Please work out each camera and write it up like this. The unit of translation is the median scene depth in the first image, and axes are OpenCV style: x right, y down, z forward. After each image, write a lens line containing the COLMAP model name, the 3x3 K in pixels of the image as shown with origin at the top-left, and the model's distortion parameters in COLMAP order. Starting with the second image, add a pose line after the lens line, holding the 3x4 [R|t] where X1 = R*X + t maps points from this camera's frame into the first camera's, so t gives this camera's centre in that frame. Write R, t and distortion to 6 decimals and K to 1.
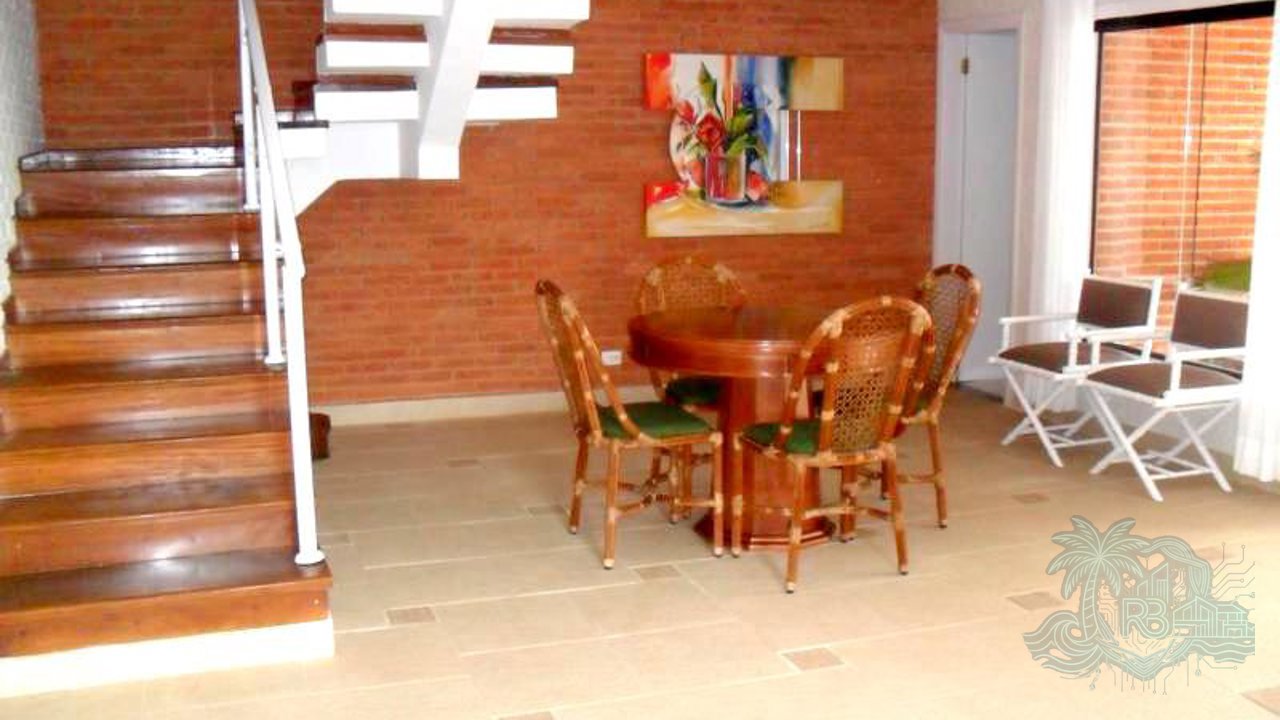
lens RADIAL K [[1345.1, 0, 640.0], [0, 1345.1, 360.0], [0, 0, 1]] dist [-0.084510, 0.019195]
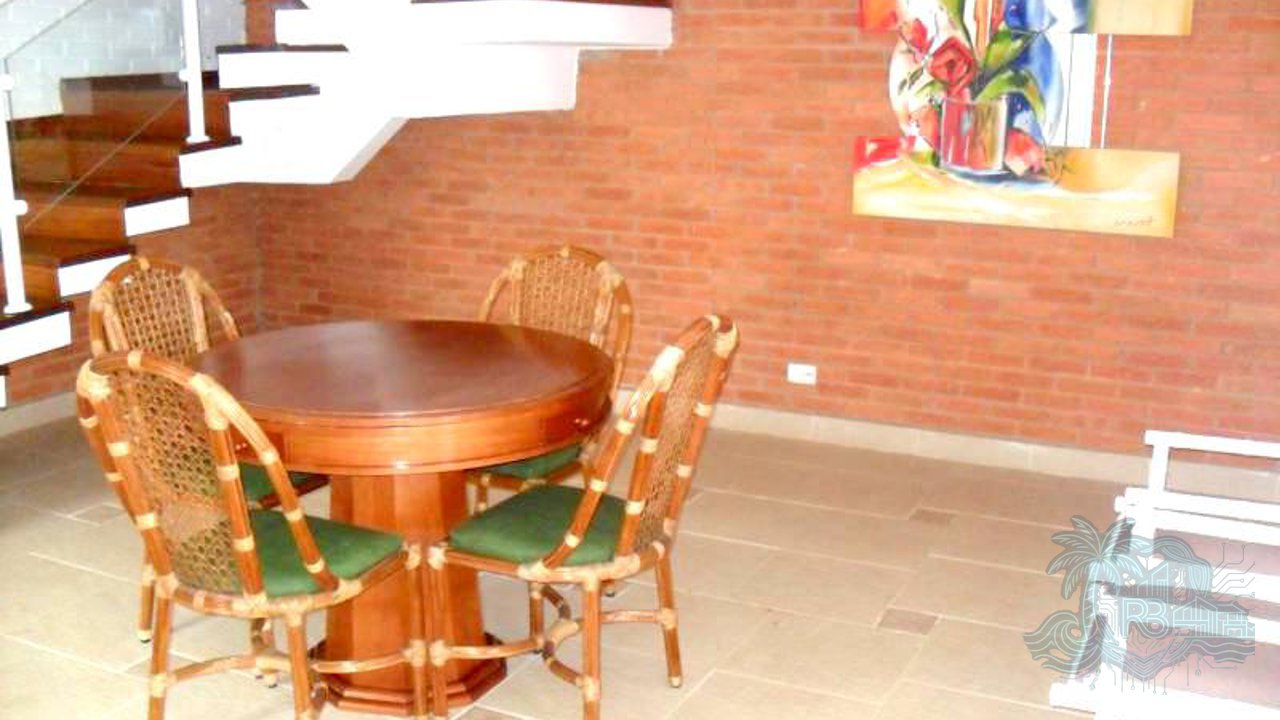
lens RADIAL K [[1345.1, 0, 640.0], [0, 1345.1, 360.0], [0, 0, 1]] dist [-0.084510, 0.019195]
pose [[0.706678, 0.172148, -0.686273, 0.422023], [-0.133296, 0.984973, 0.109816, -0.078238], [0.694865, 0.013873, 0.719006, 0.419266]]
